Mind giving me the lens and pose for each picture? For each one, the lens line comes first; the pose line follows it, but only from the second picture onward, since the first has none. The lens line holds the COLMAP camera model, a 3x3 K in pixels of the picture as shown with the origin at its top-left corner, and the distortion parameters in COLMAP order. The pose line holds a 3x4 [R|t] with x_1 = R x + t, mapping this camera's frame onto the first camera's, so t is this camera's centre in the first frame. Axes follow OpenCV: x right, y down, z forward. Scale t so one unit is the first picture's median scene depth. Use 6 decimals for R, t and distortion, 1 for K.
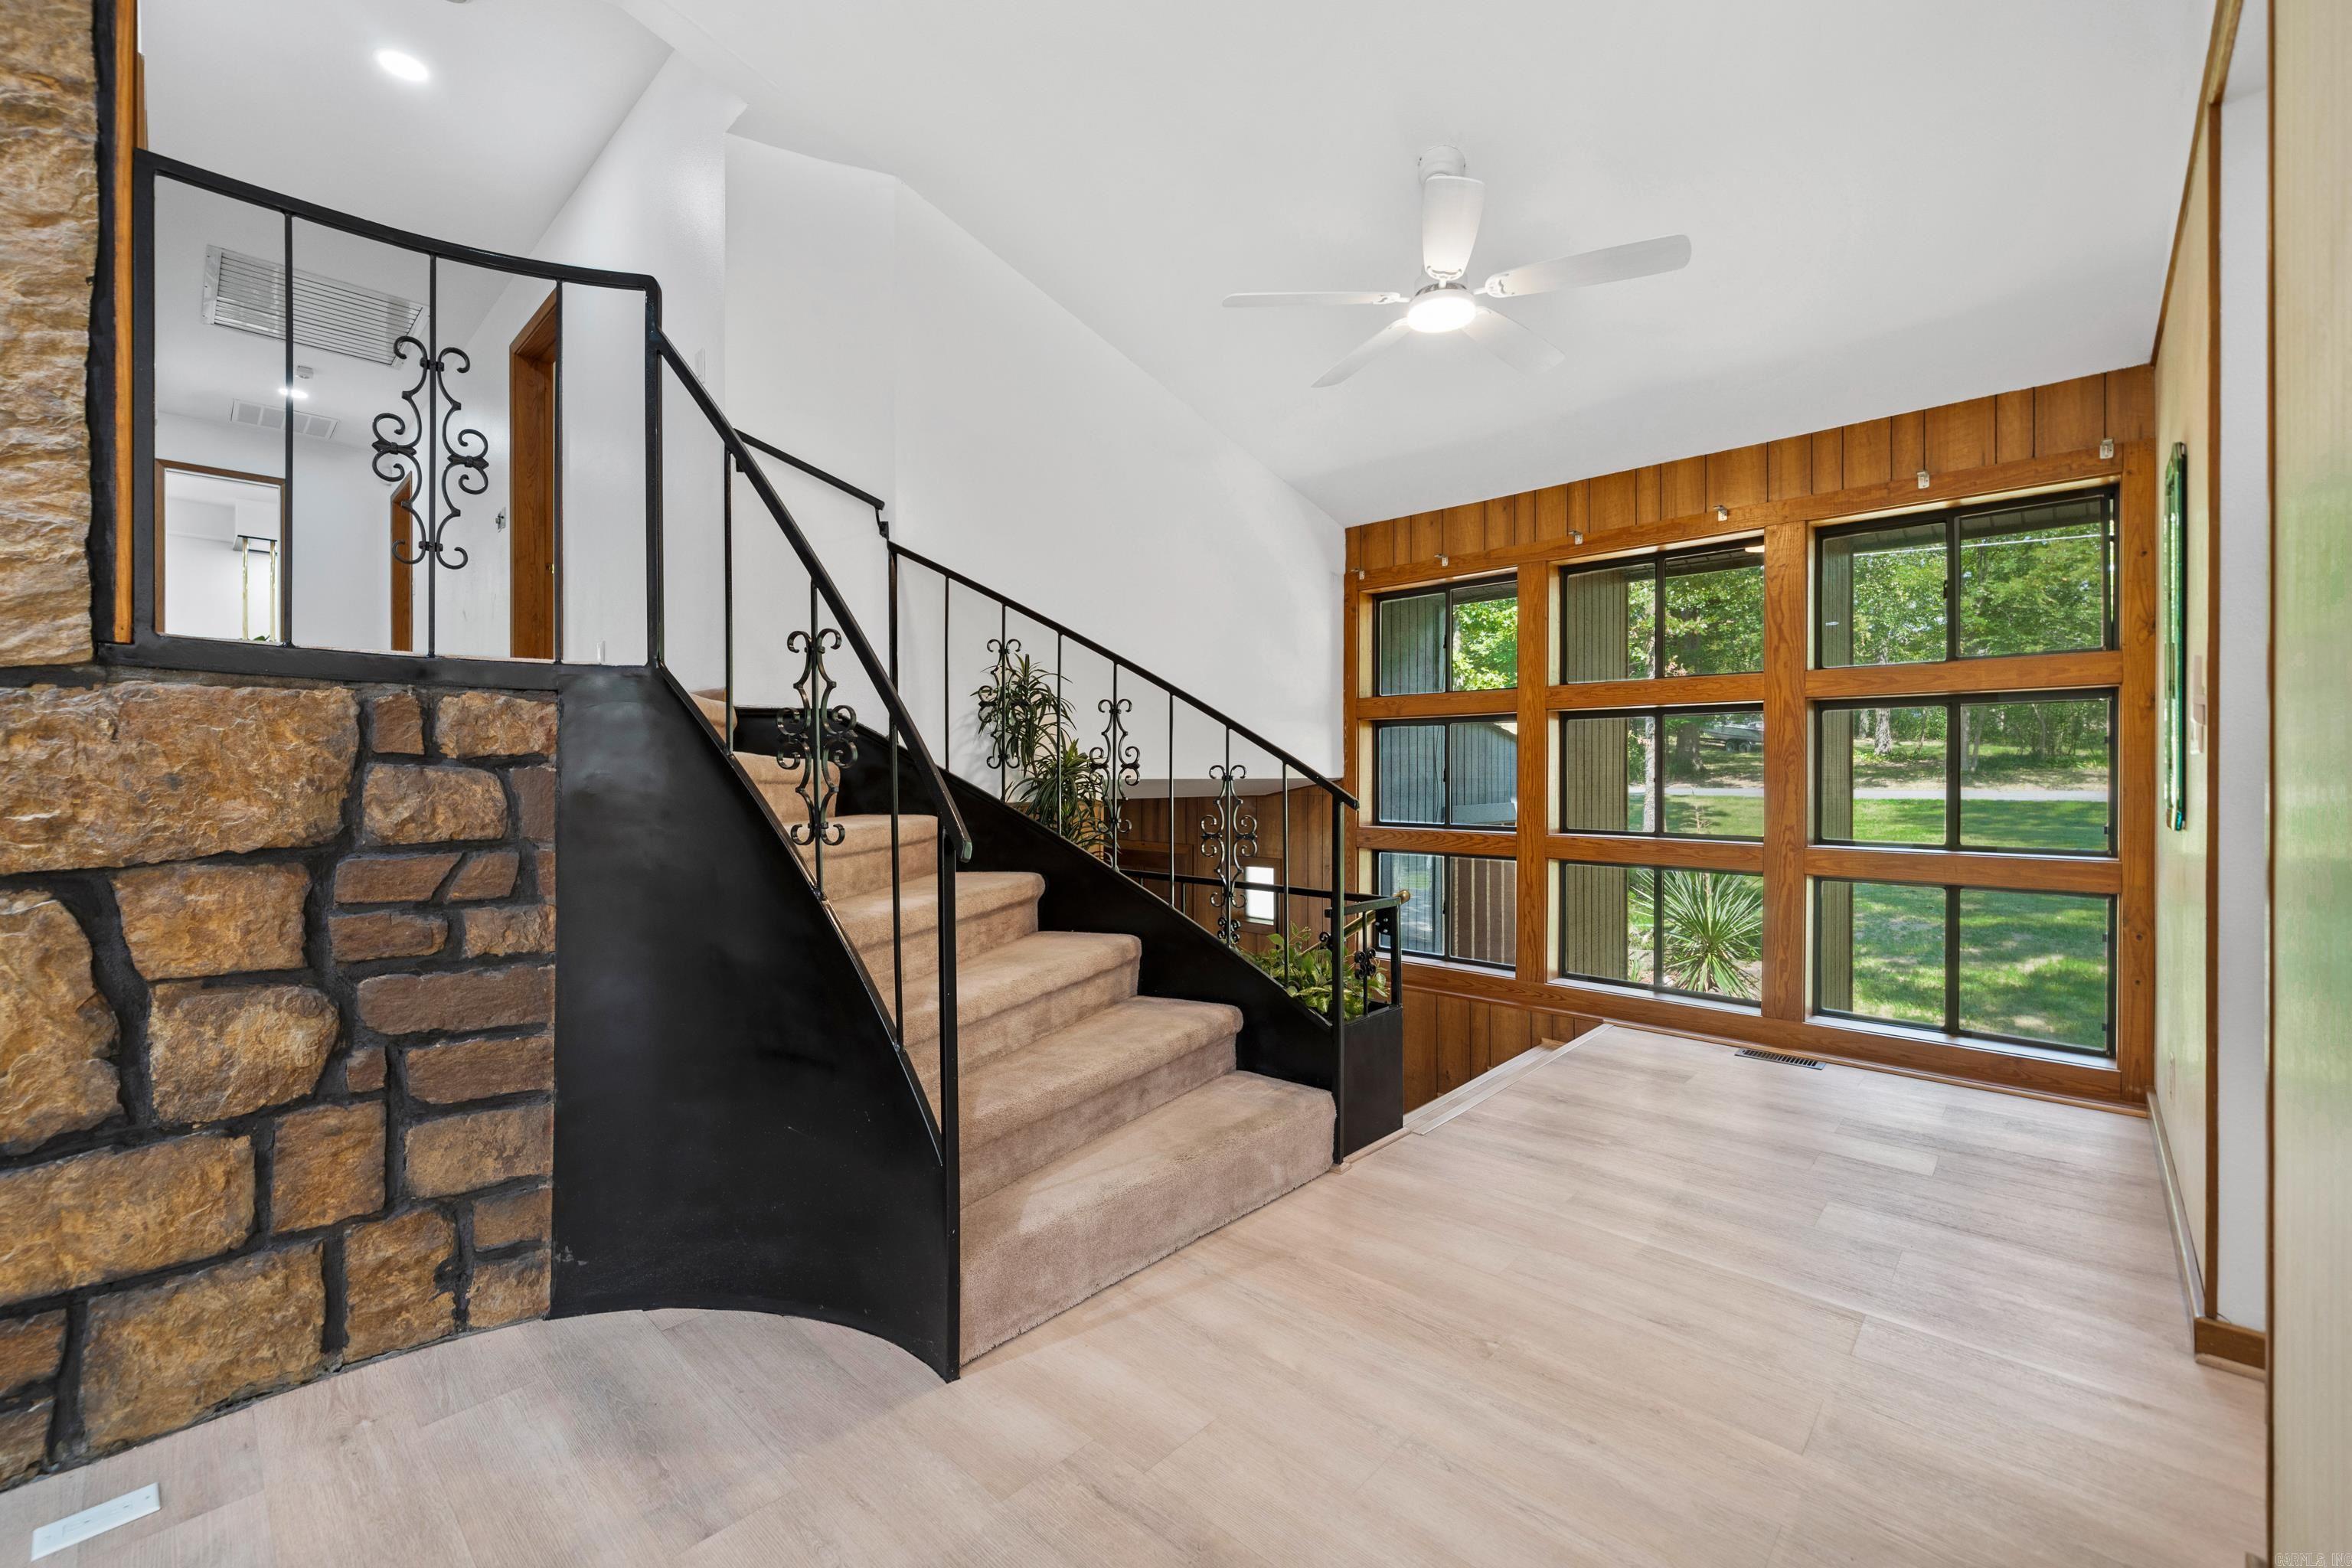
lens RADIAL K [[935.0, 0, 1186.4], [0, 935.0, 771.2], [0, 0, 1]] dist [-0.003903, 0.000787]
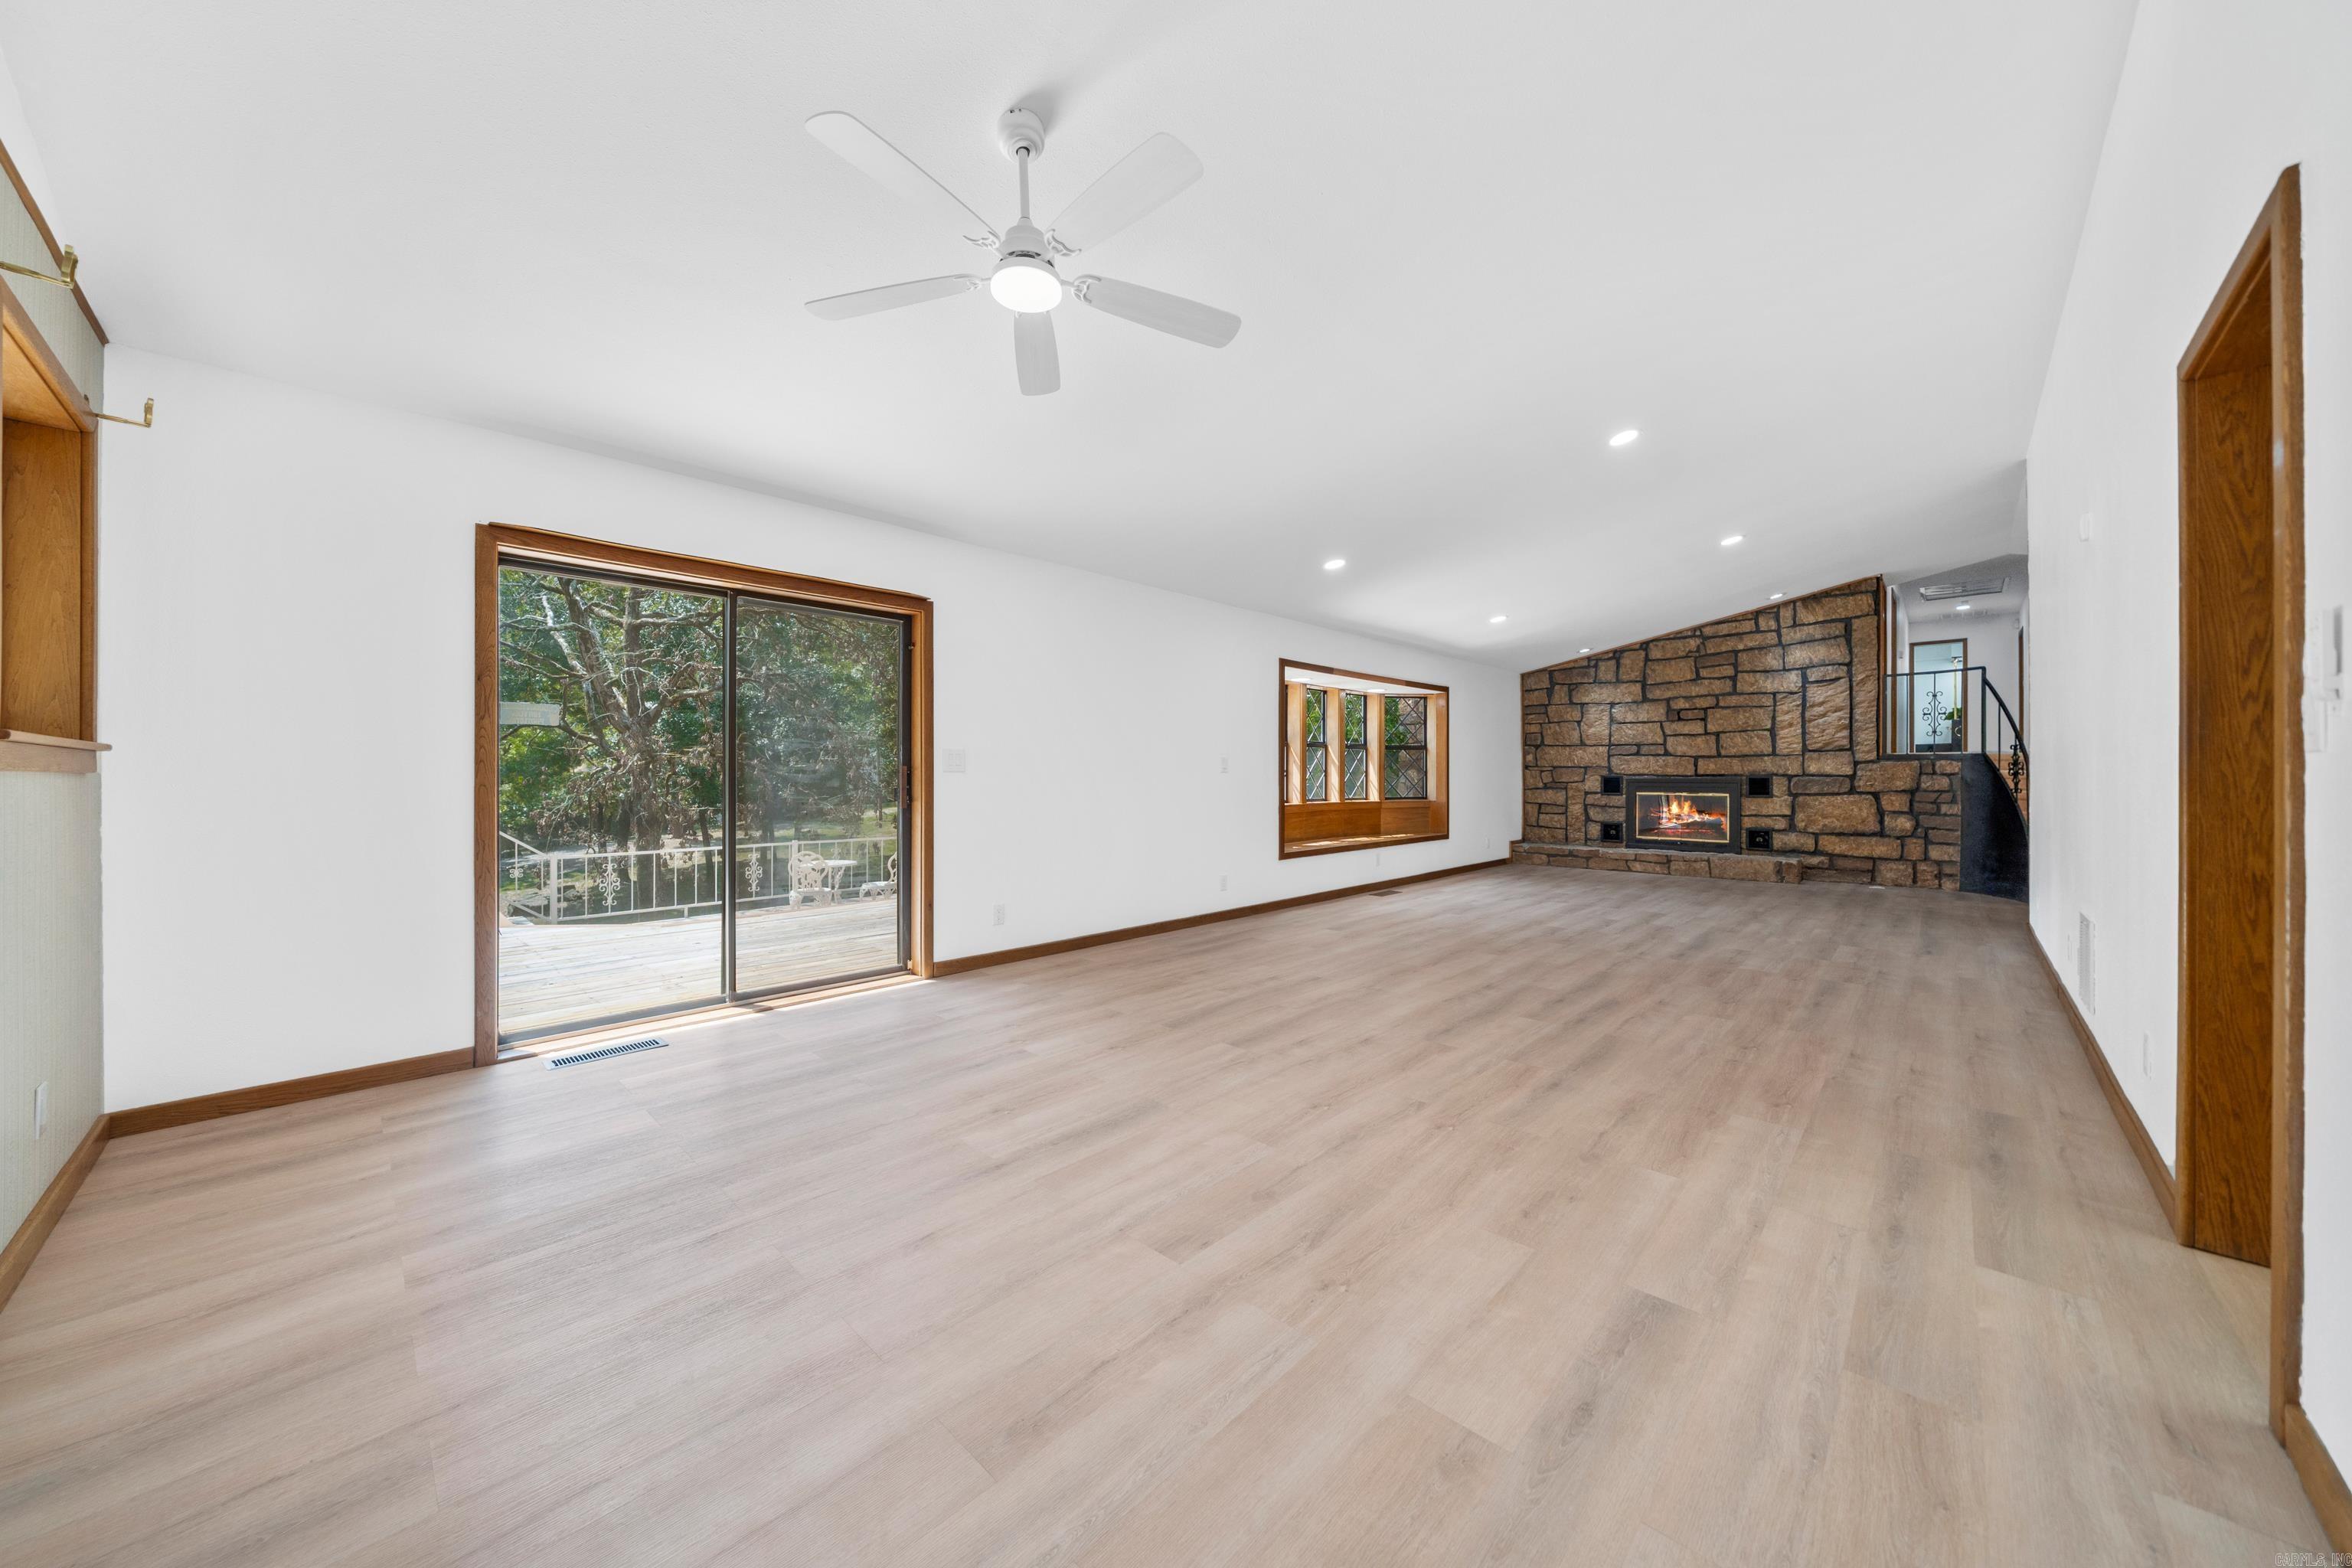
lens RADIAL K [[804.4, 0, 1172.7], [0, 804.4, 781.9], [0, 0, 1]] dist [-0.004657, -0.000218]
pose [[-0.018146, 0.002637, -0.999832, 3.688839], [0.000035, 0.999997, 0.002636, 0.019220], [0.999835, 0.000013, -0.018146, -3.120378]]
